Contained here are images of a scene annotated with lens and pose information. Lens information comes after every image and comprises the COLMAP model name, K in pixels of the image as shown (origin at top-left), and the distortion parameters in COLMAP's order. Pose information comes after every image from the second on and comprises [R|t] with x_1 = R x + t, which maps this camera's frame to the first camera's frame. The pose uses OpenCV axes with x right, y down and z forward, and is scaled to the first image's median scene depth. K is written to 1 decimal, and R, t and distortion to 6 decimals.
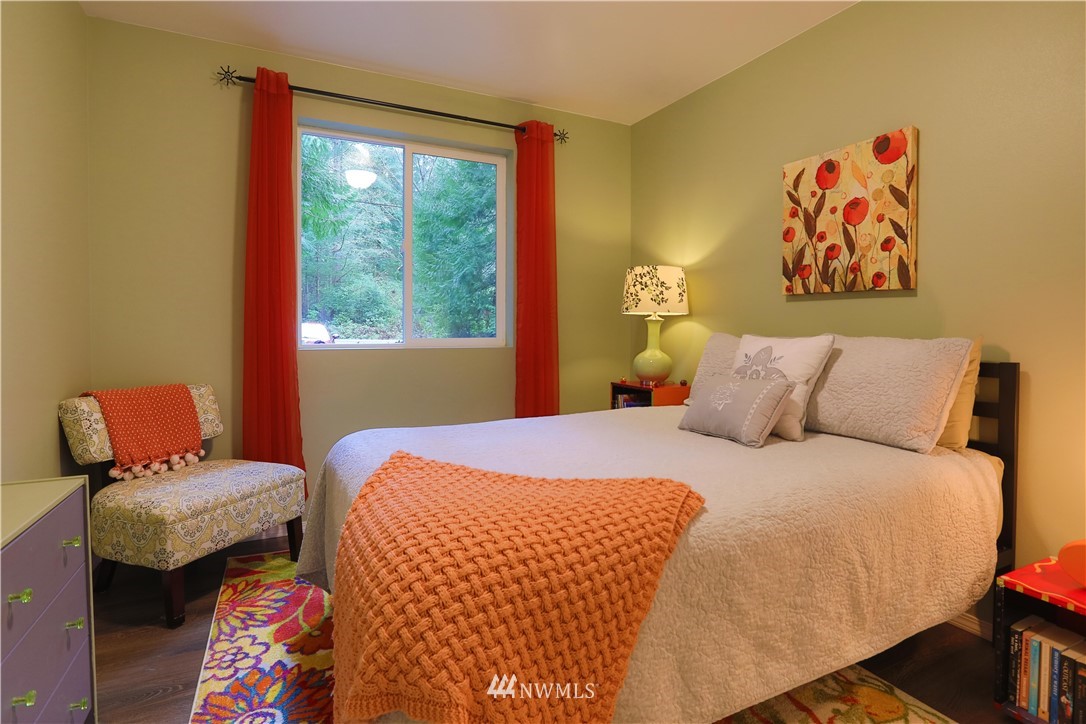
lens RADIAL K [[540.7, 0, 554.7], [0, 540.7, 350.1], [0, 0, 1]] dist [-0.060111, 0.025527]
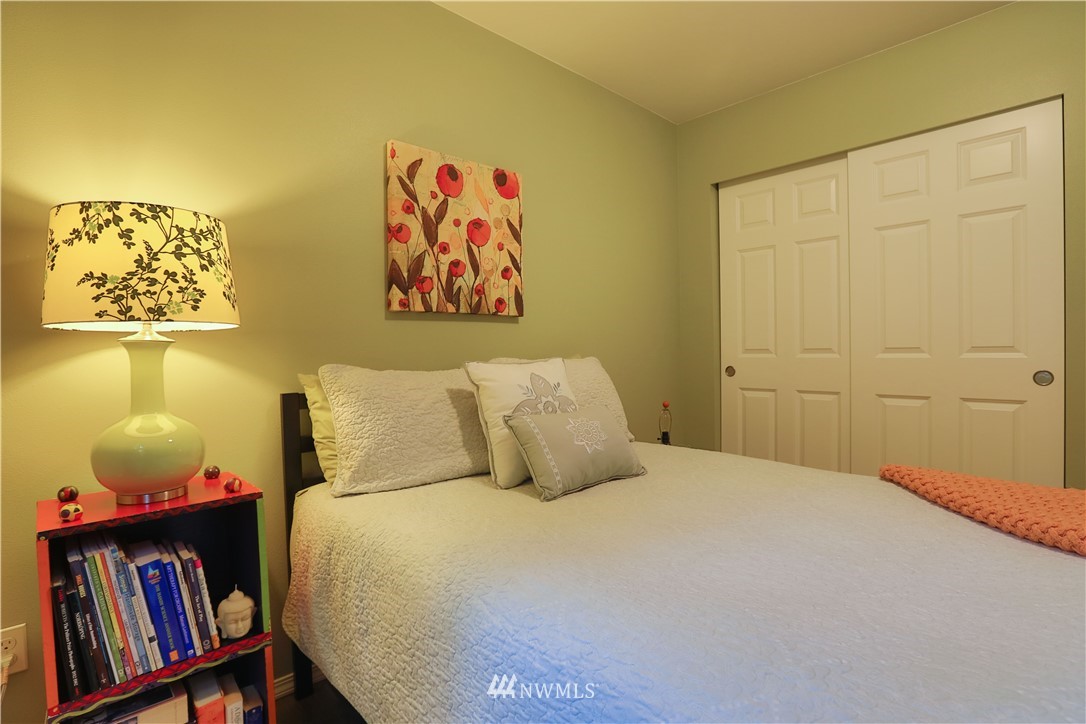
lens RADIAL K [[540.7, 0, 554.7], [0, 540.7, 350.1], [0, 0, 1]] dist [-0.060111, 0.025527]
pose [[-0.290877, -0.000088, 0.956760, -0.398652], [0.057853, 0.998169, 0.017680, -0.052627], [-0.955010, 0.060494, -0.290340, 1.112391]]
